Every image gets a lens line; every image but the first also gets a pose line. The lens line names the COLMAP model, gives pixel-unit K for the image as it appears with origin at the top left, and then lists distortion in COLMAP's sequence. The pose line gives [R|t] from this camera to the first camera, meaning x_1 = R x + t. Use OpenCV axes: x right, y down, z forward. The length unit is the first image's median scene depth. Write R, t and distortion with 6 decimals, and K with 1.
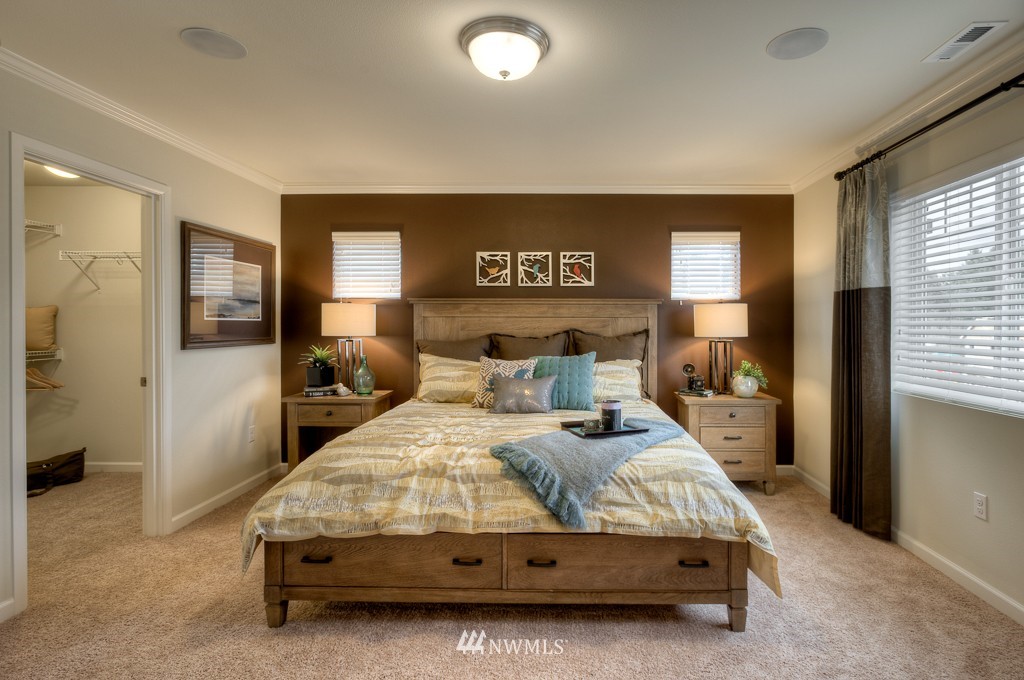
lens RADIAL K [[485.8, 0, 505.1], [0, 485.8, 330.9], [0, 0, 1]] dist [-0.005659, 0.002447]
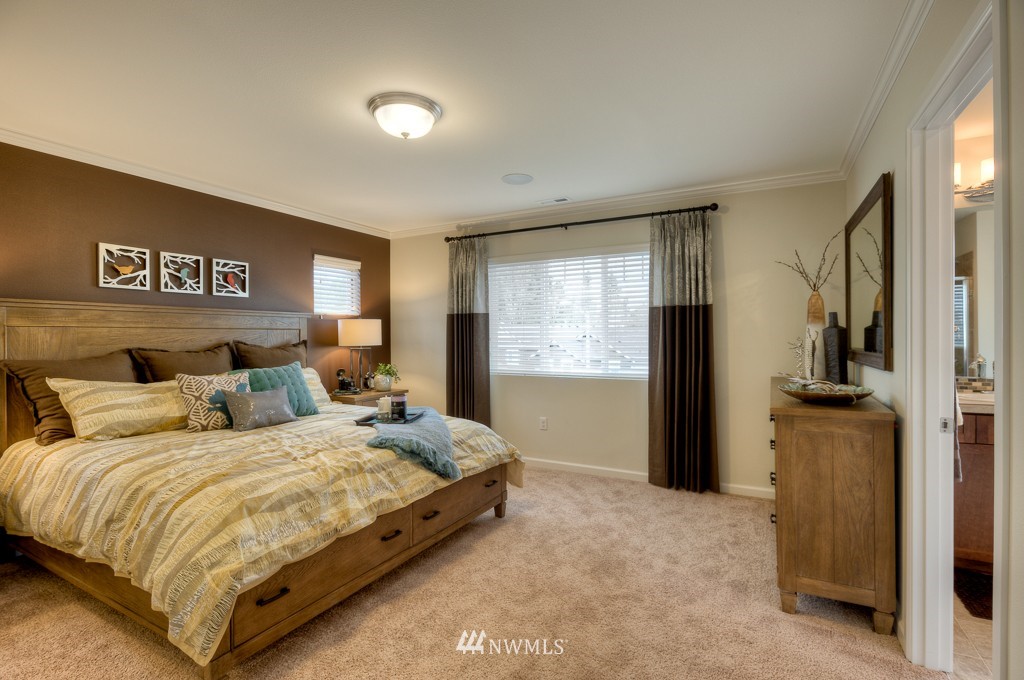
lens RADIAL K [[485.8, 0, 487.7], [0, 485.8, 342.3], [0, 0, 1]] dist [-0.005659, 0.002447]
pose [[0.492237, -0.015982, 0.870315, -0.444890], [0.016969, 0.999818, 0.008763, -0.001441], [-0.870296, 0.010455, 0.492418, 0.092640]]
